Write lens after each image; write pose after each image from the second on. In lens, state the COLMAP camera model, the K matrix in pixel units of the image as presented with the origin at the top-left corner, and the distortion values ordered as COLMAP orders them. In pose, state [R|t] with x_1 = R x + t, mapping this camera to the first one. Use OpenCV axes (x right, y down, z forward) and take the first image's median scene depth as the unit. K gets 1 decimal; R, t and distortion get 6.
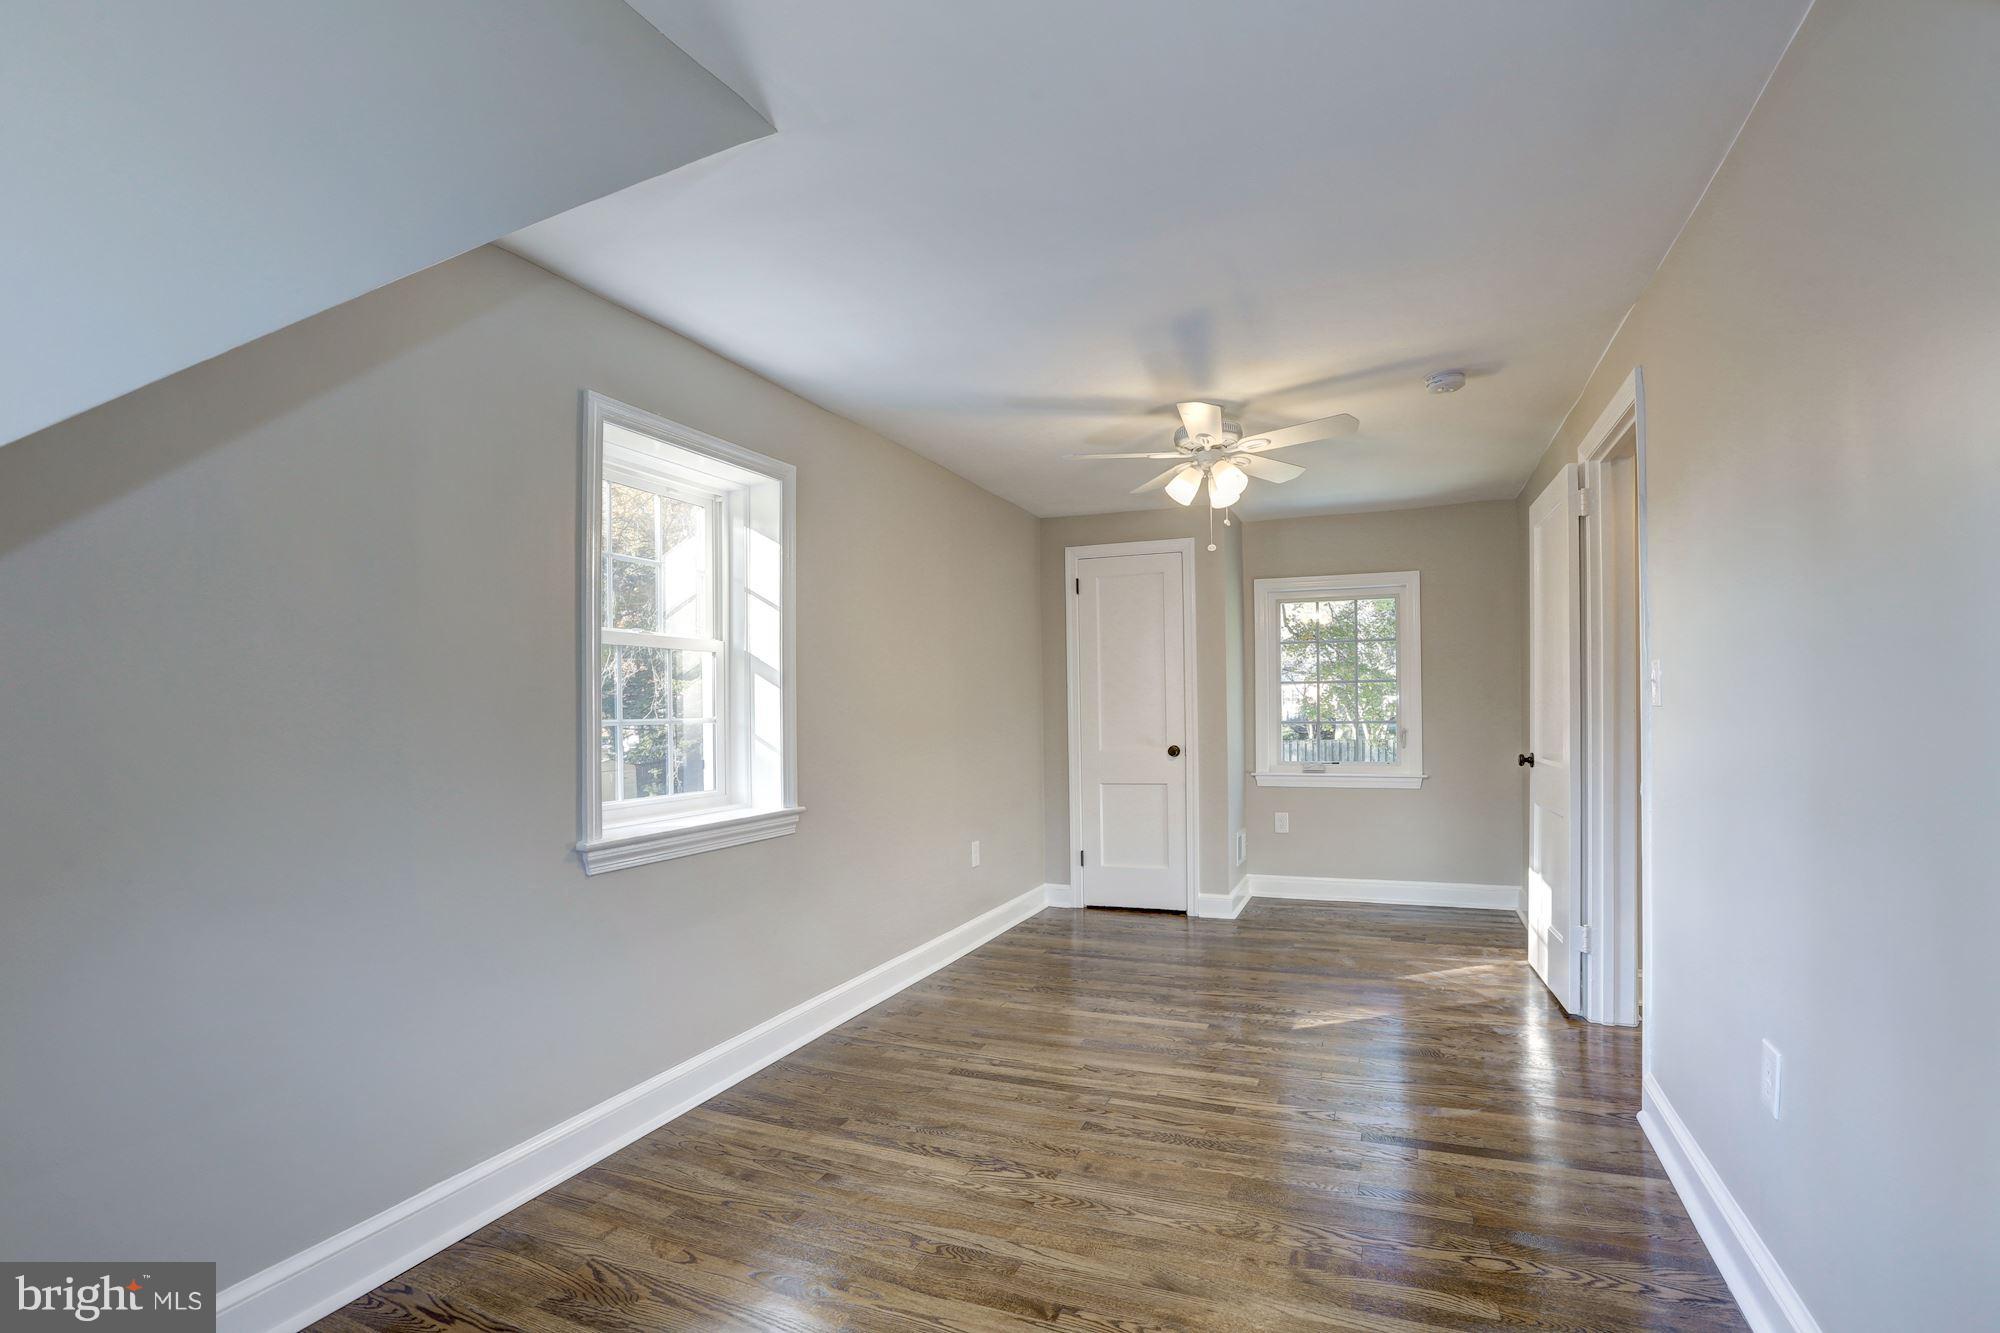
lens RADIAL K [[989.2, 0, 999.1], [0, 989.2, 699.3], [0, 0, 1]] dist [-0.001747, 0.000281]
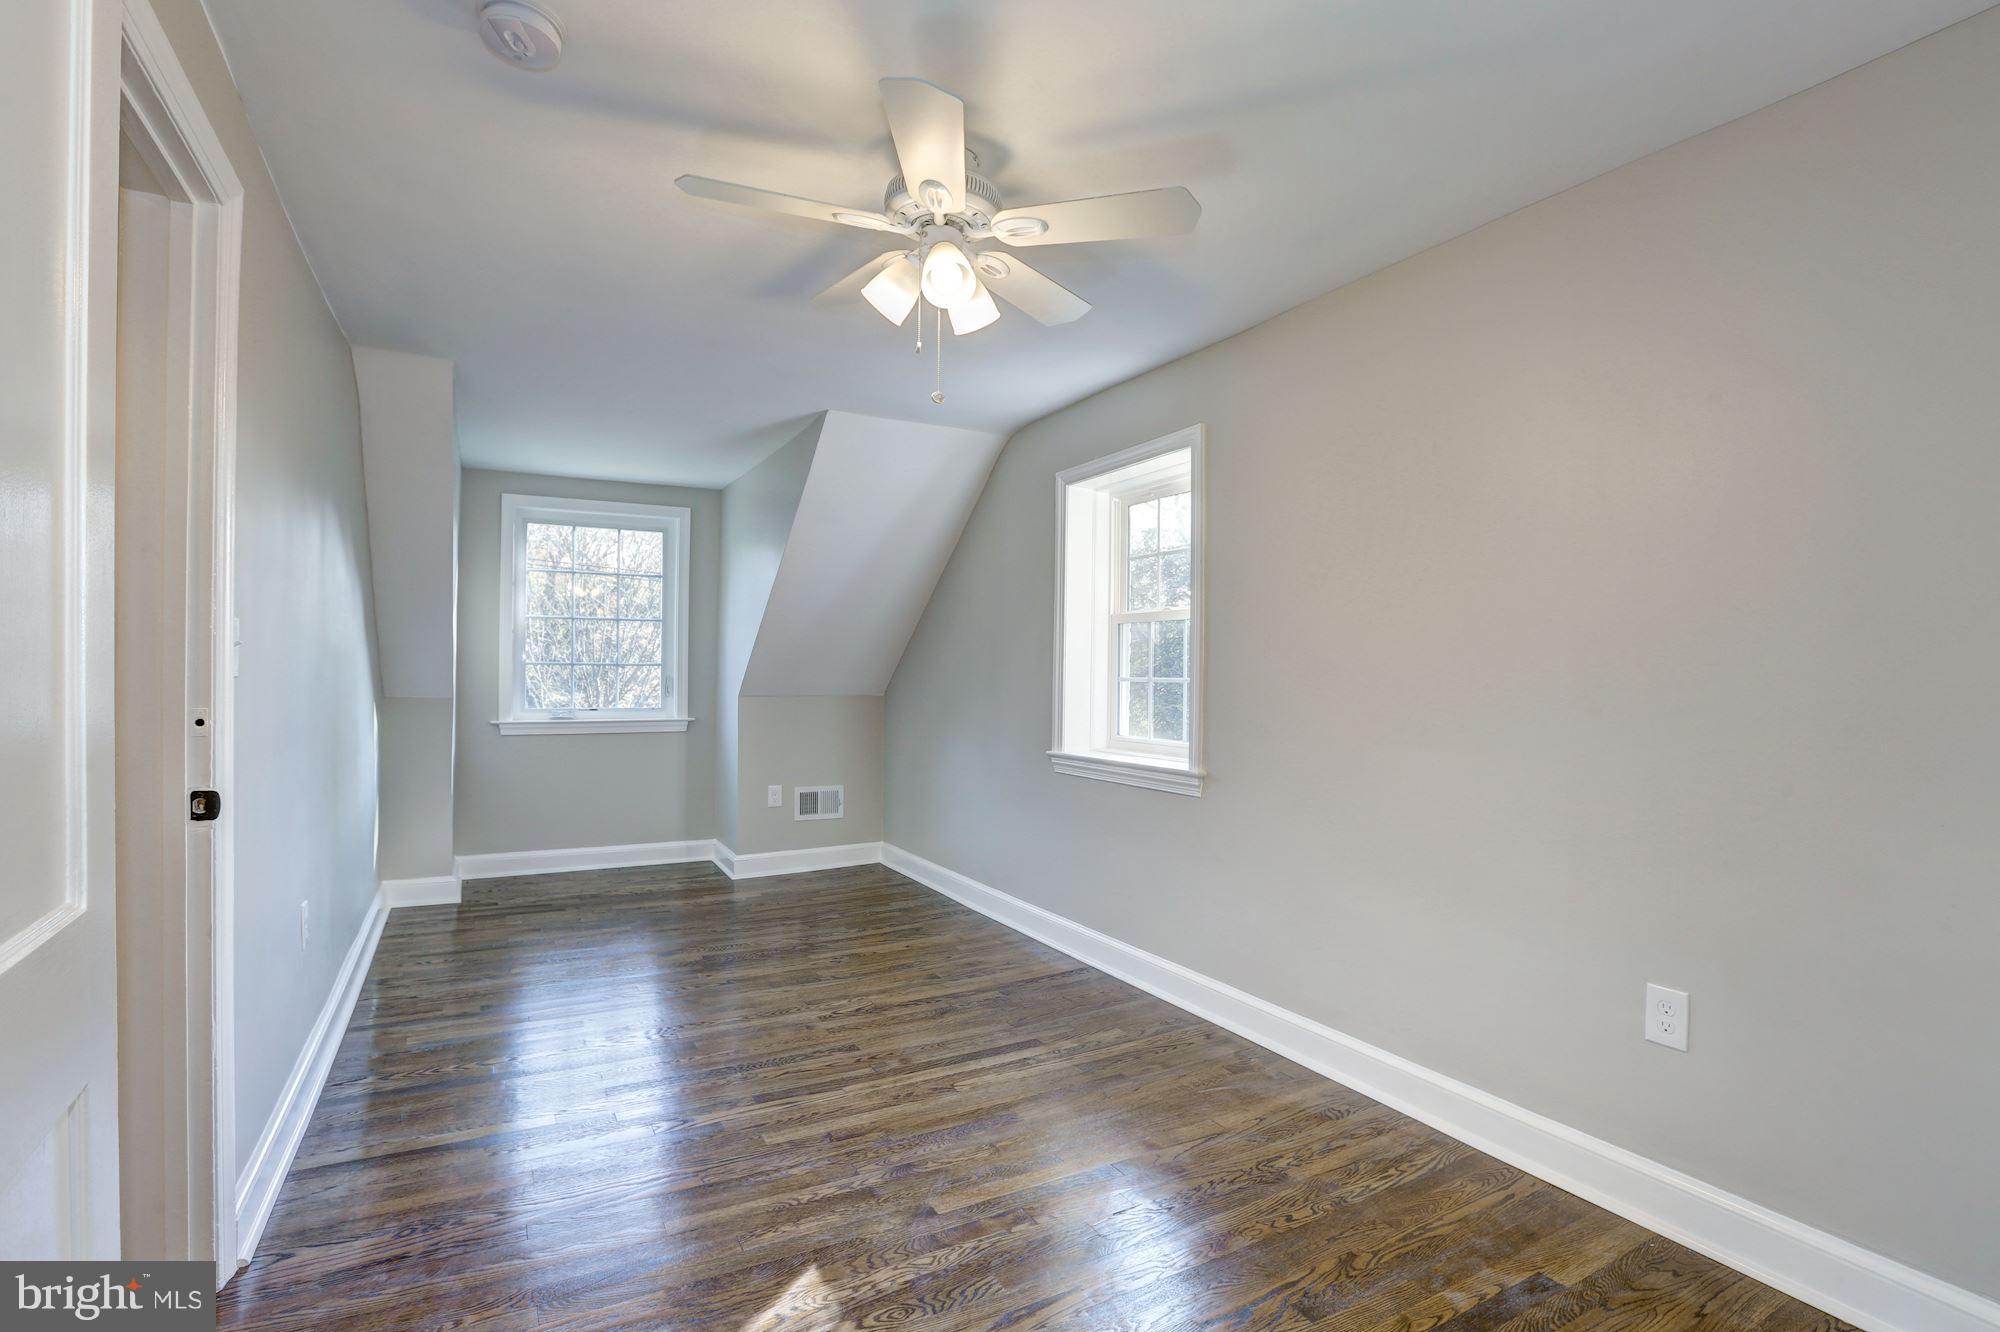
lens RADIAL K [[937.8, 0, 1005.4], [0, 937.8, 661.7], [0, 0, 1]] dist [-0.052892, 0.019713]
pose [[-0.621937, -0.003874, -0.783058, 0.739105], [0.009109, 0.999884, -0.012182, 0.011665], [0.783014, -0.014709, -0.621830, 1.649730]]
